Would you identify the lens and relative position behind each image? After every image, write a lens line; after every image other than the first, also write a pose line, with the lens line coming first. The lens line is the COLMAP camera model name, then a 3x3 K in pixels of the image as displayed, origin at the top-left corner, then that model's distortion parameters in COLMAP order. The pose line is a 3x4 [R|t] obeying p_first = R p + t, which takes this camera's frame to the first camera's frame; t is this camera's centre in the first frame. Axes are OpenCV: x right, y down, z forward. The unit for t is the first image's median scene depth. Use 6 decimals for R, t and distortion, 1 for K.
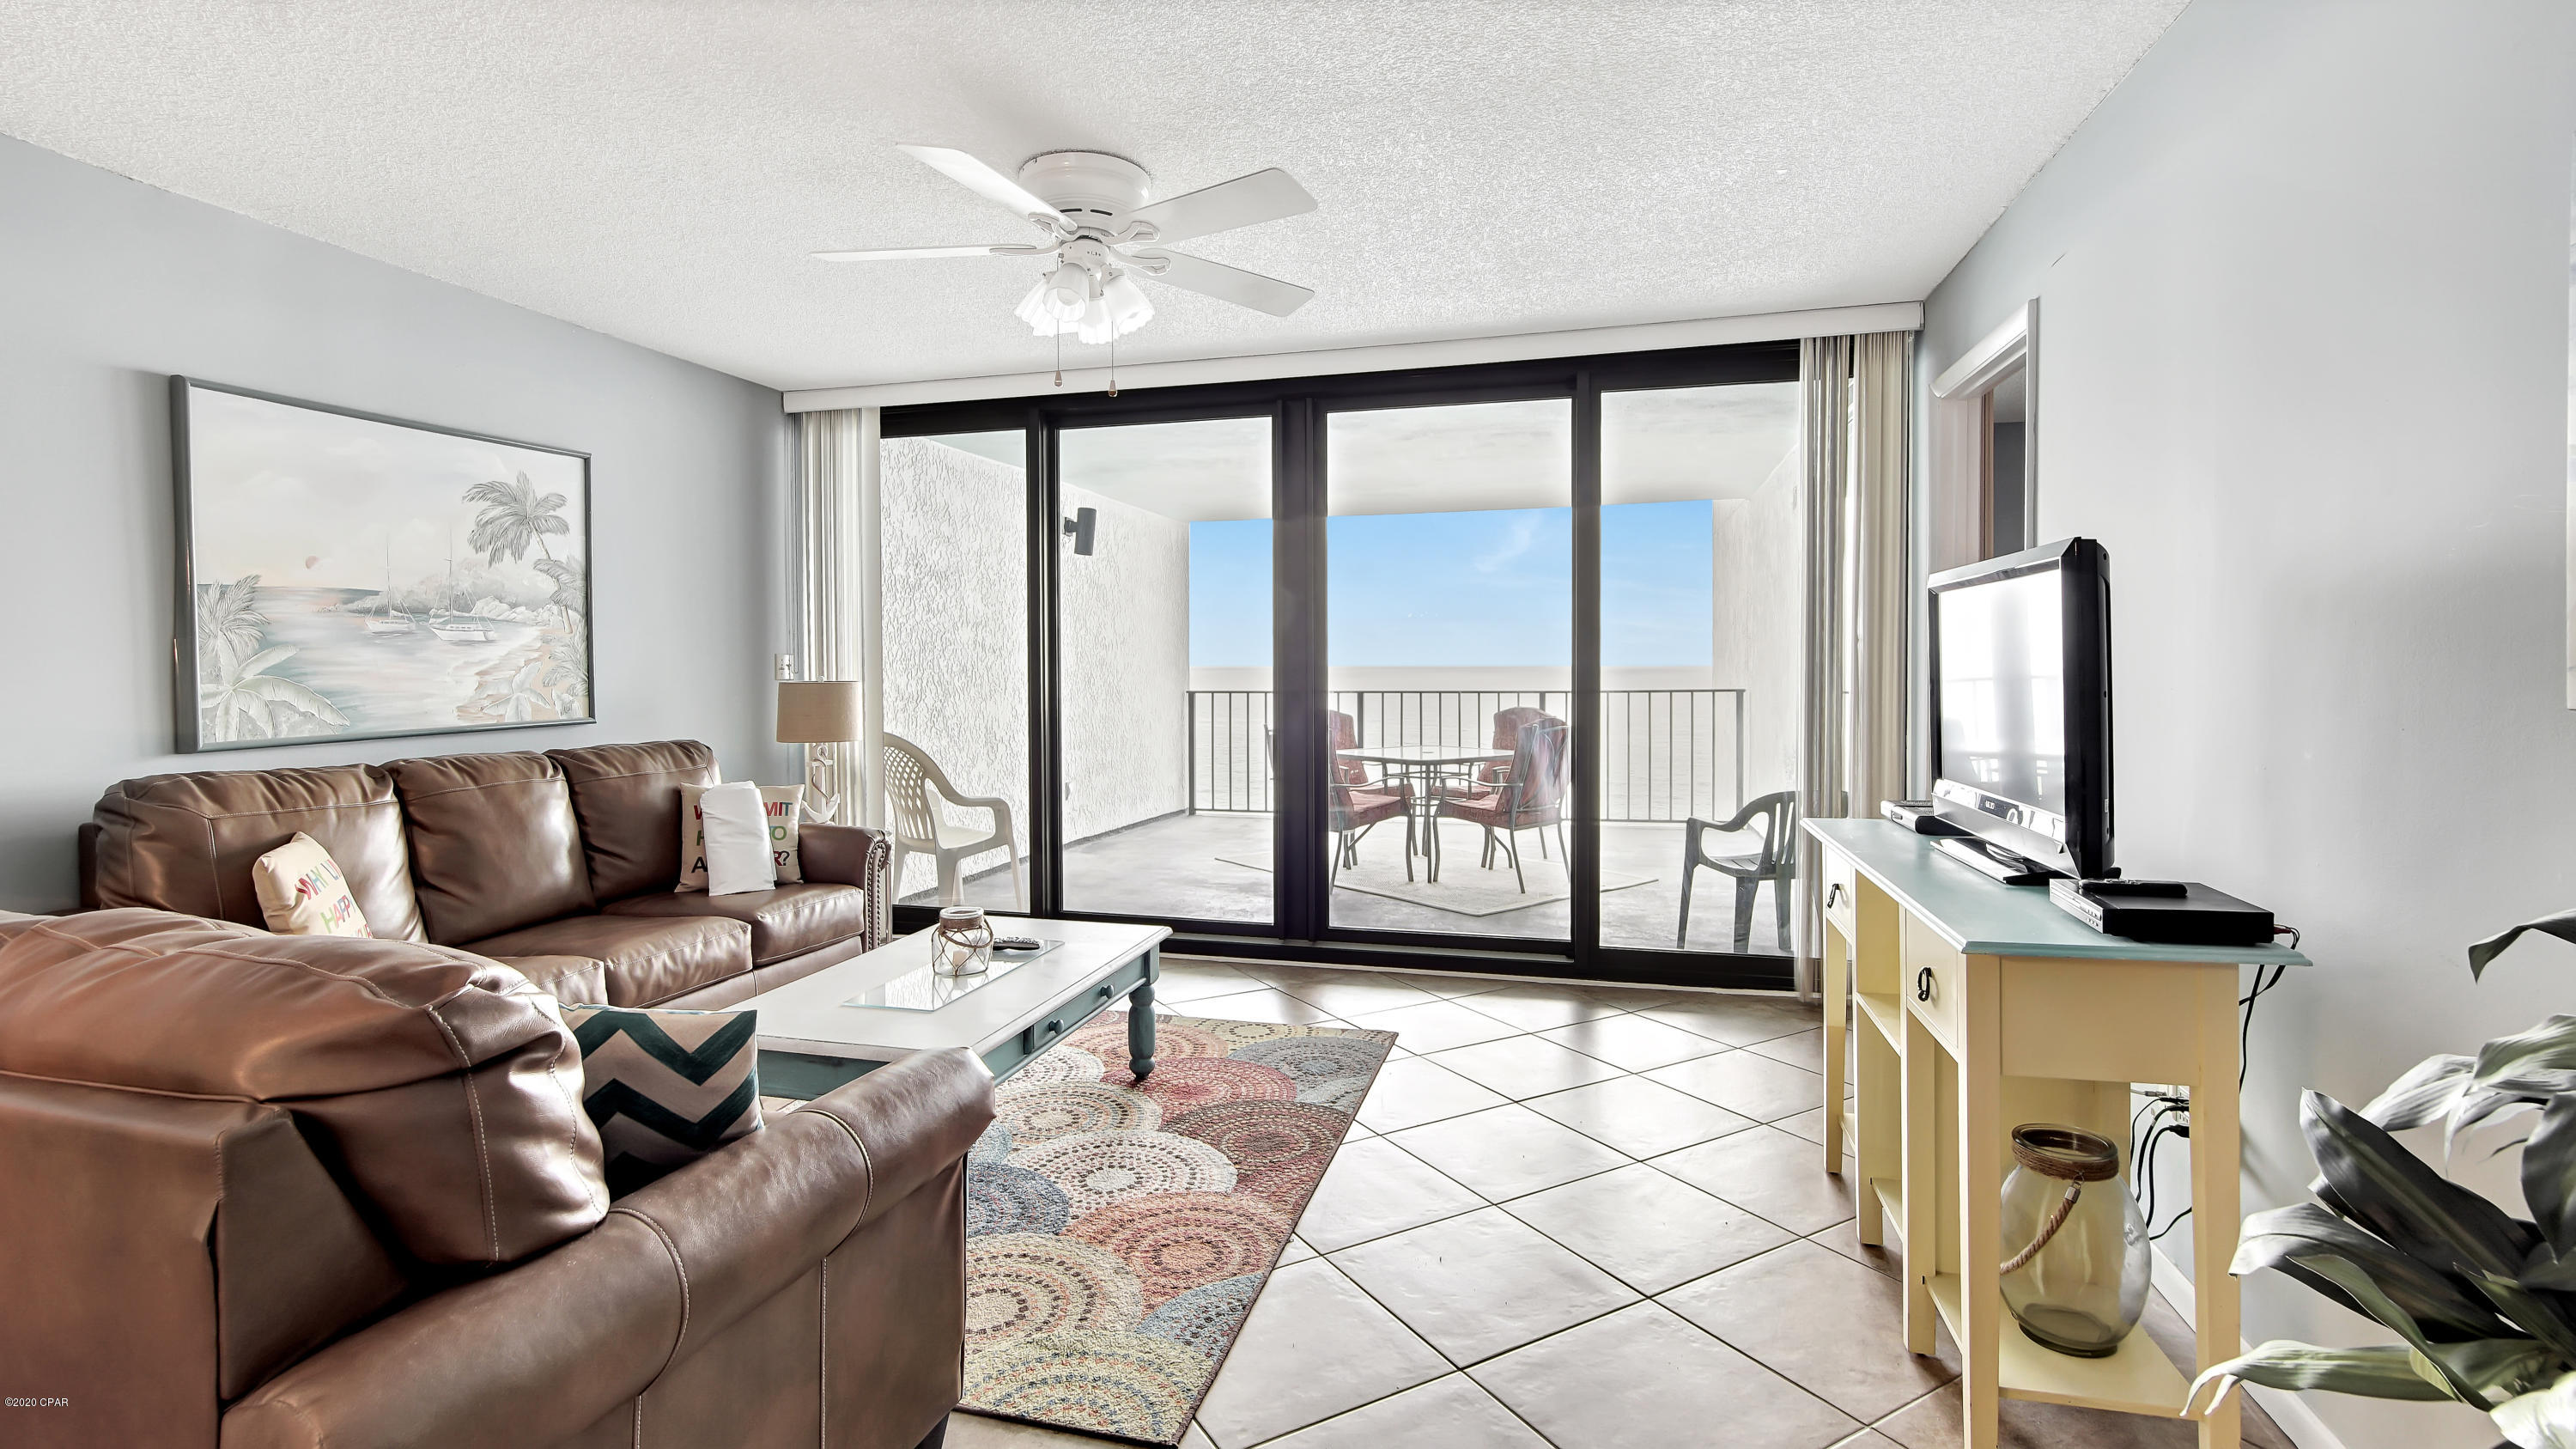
lens RADIAL K [[1182.7, 0, 1264.9], [0, 1182.7, 678.5], [0, 0, 1]] dist [-0.005042, 0.003808]
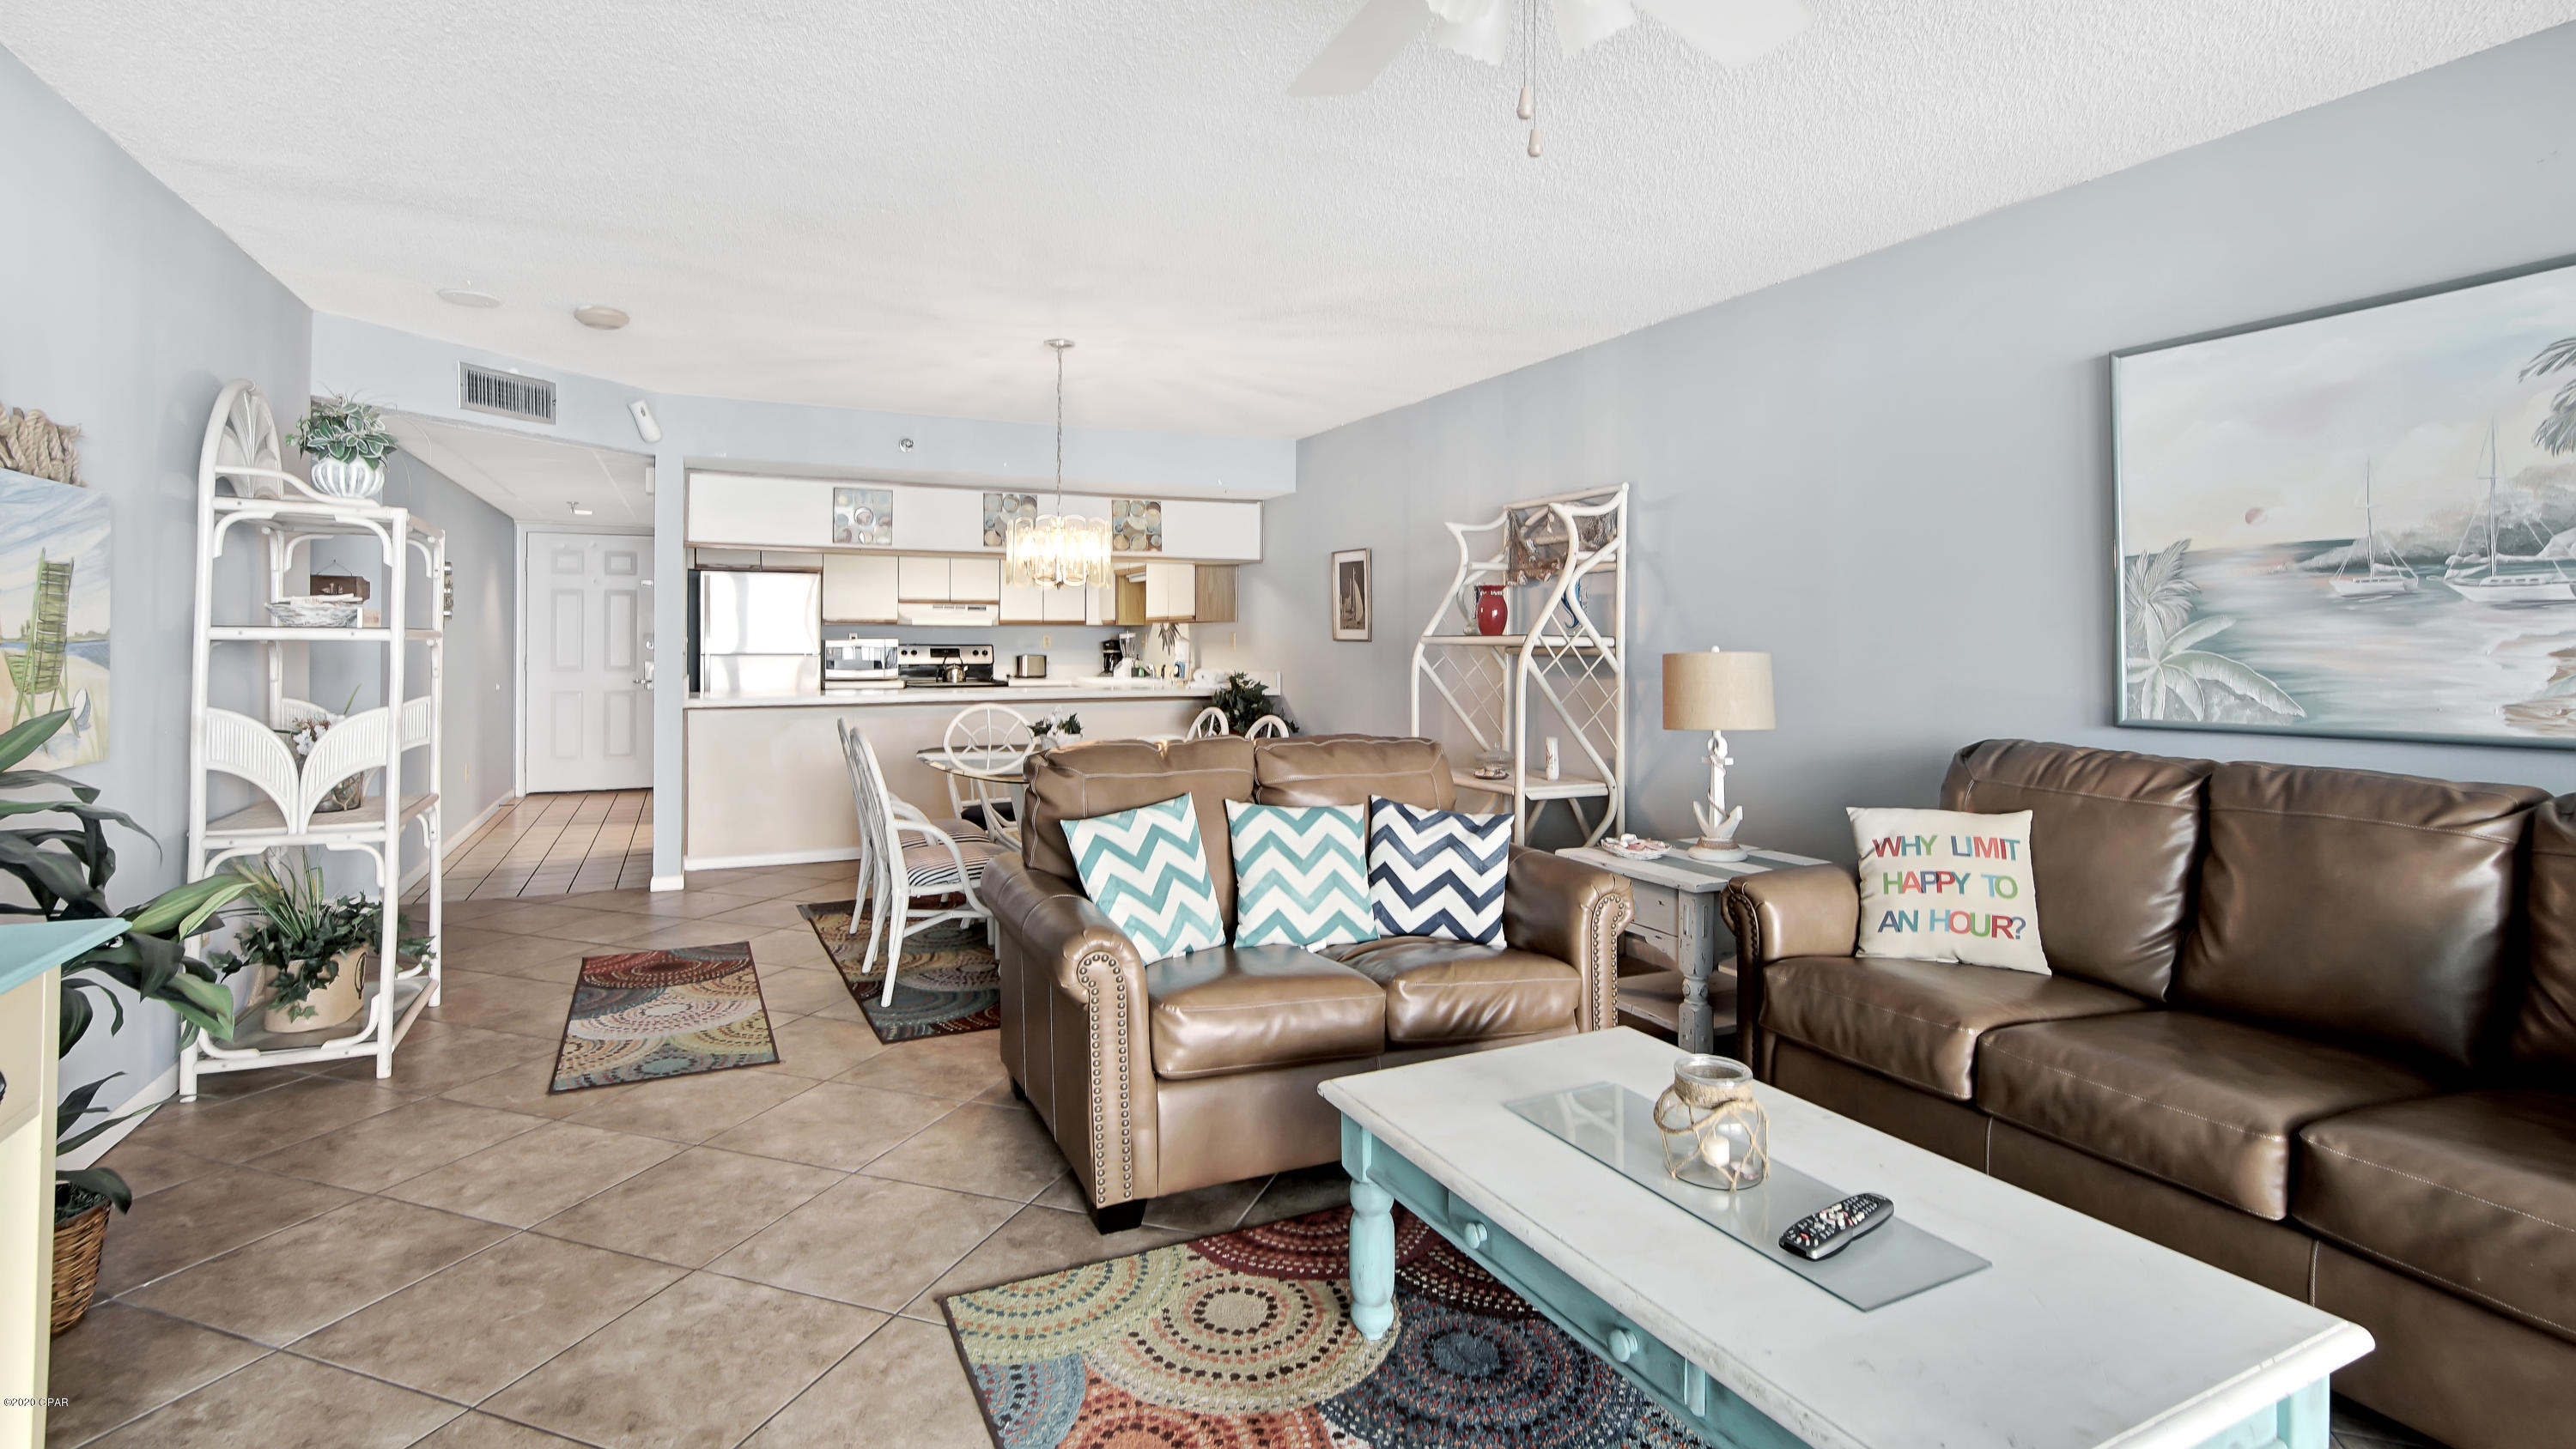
lens RADIAL K [[1182.3, 0, 1264.2], [0, 1182.3, 619.7], [0, 0, 1]] dist [-0.005042, 0.003808]
pose [[-0.739868, -0.010407, -0.672671, 0.248401], [-0.010382, 0.999938, -0.004050, -0.013440], [0.672672, 0.003987, -0.739930, 1.077225]]
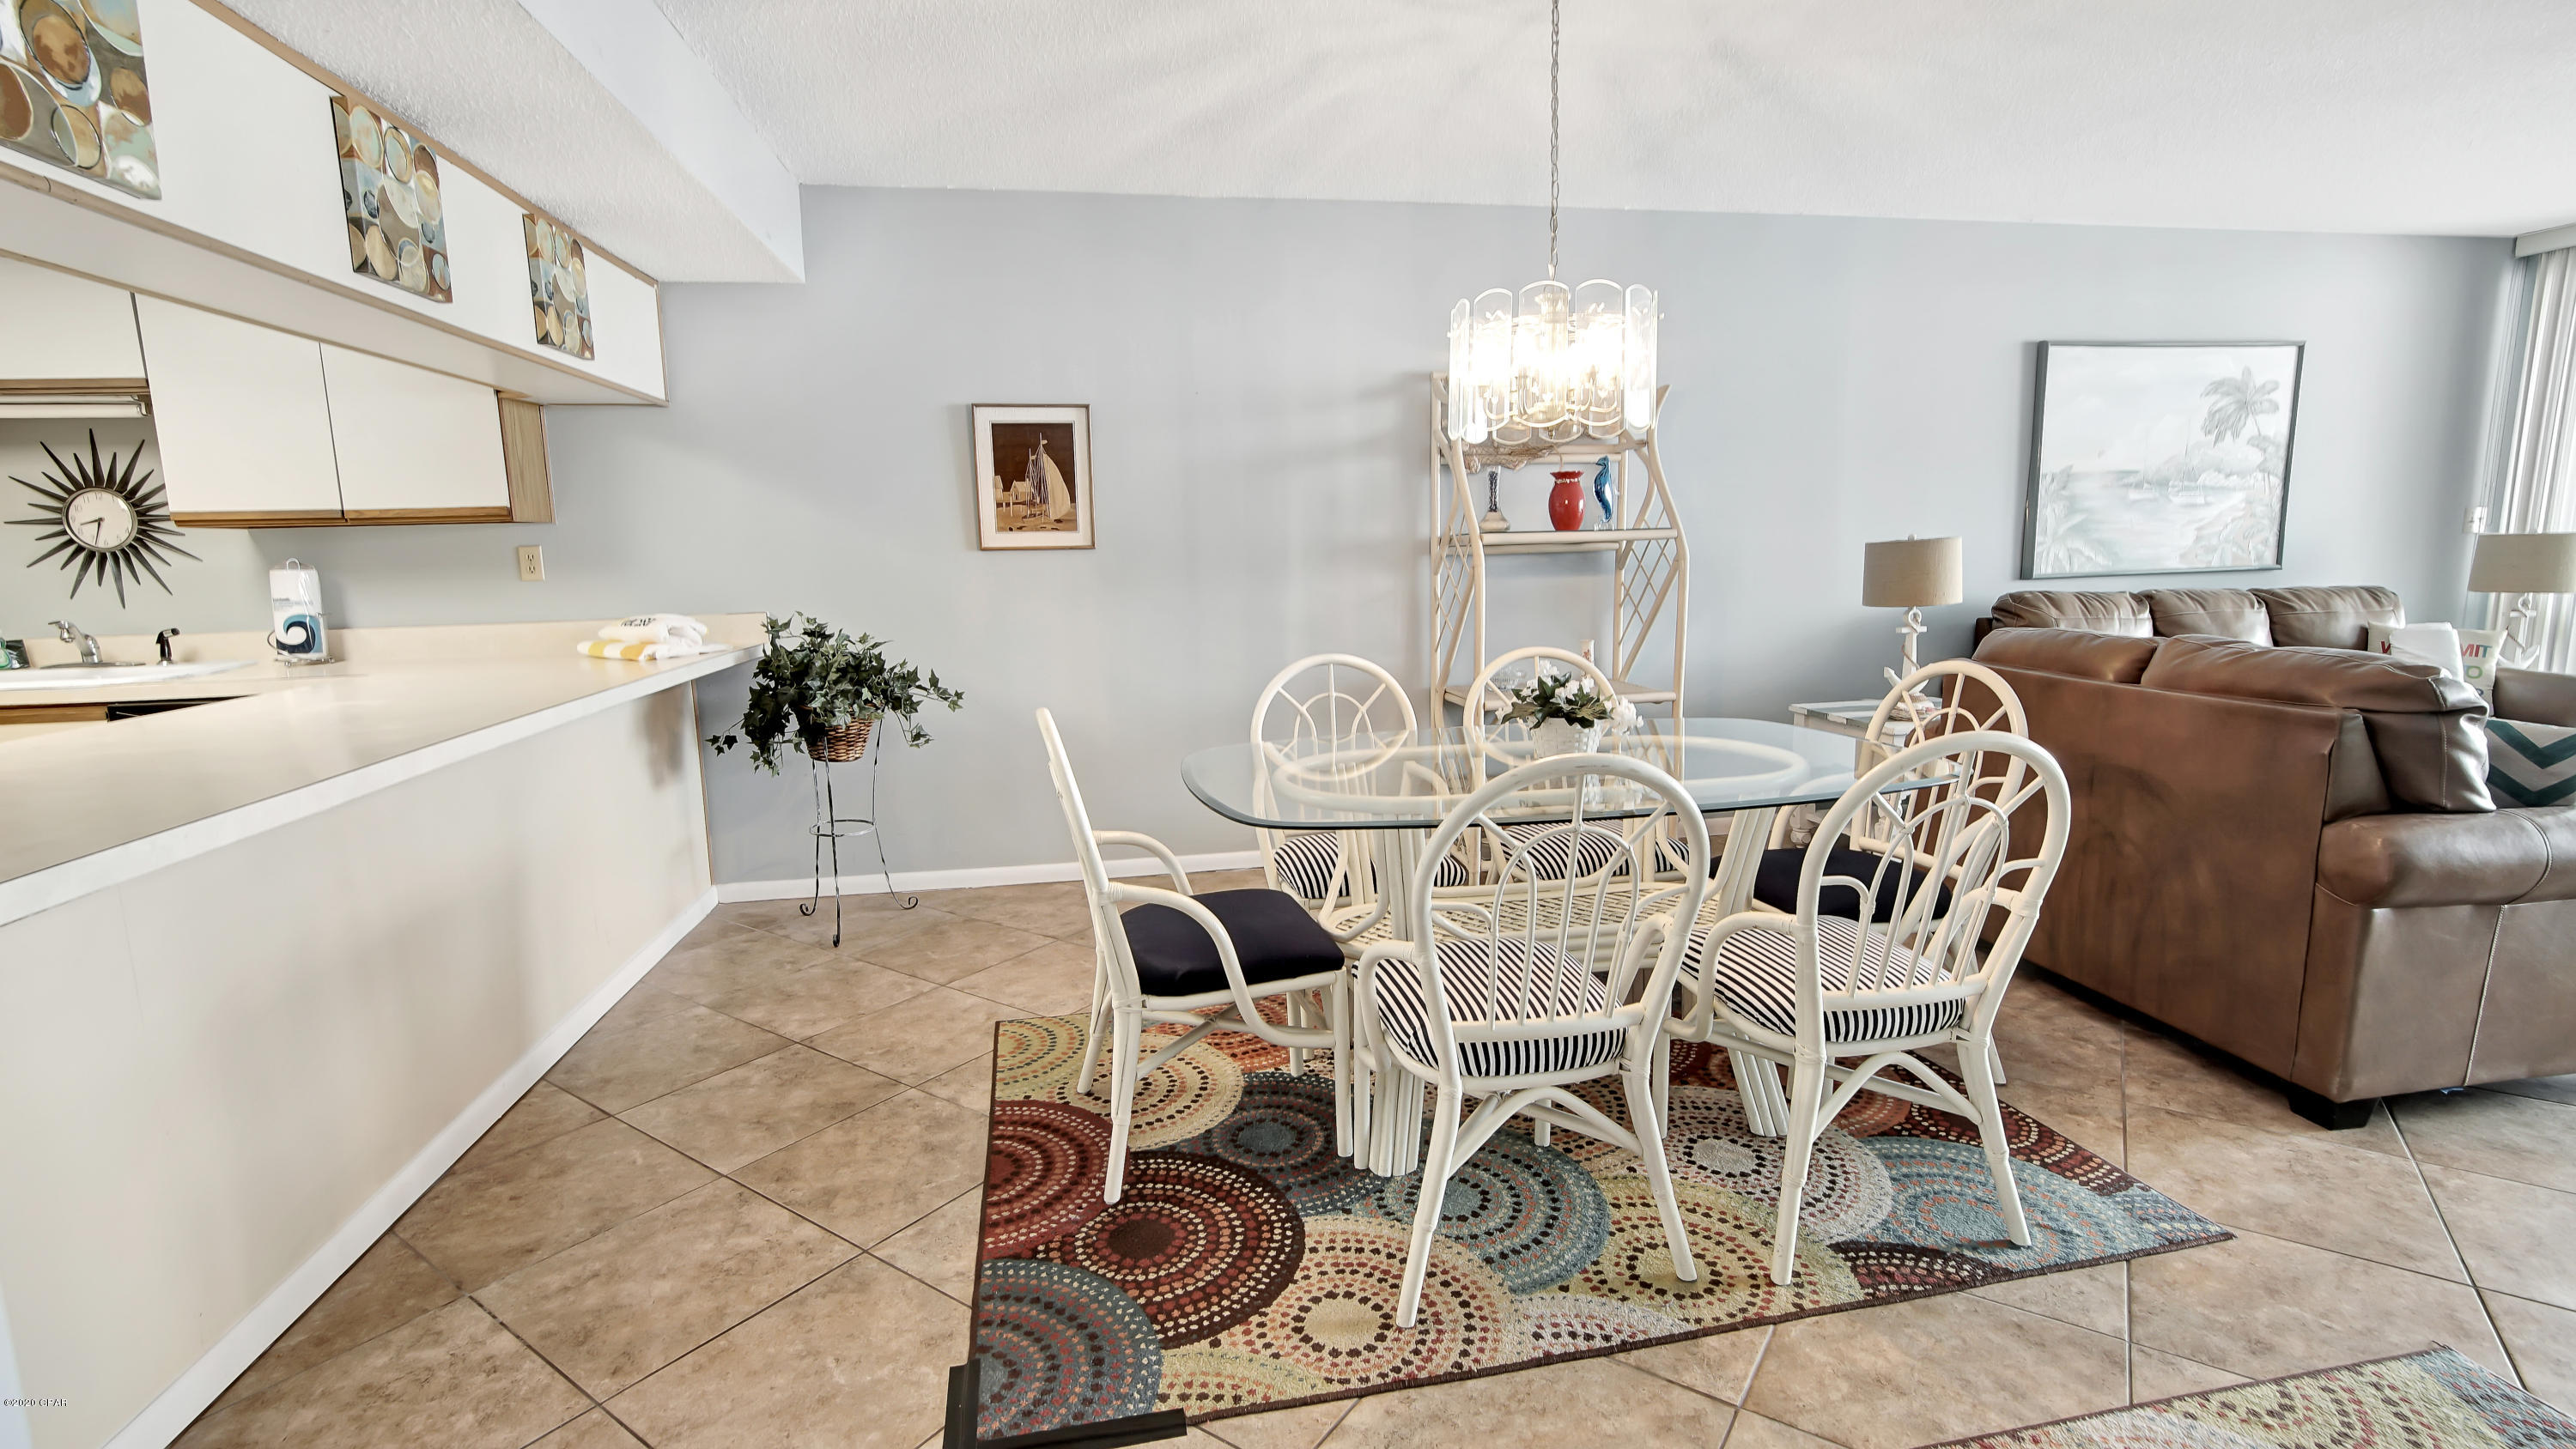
lens RADIAL K [[1182.3, 0, 1279.2], [0, 1182.3, 729.6], [0, 0, 1]] dist [-0.005042, 0.003808]
pose [[0.448620, 0.136032, -0.883309, 0.081688], [0.005479, 0.987911, 0.154924, 0.008018], [0.893706, -0.074342, 0.442452, -0.570408]]
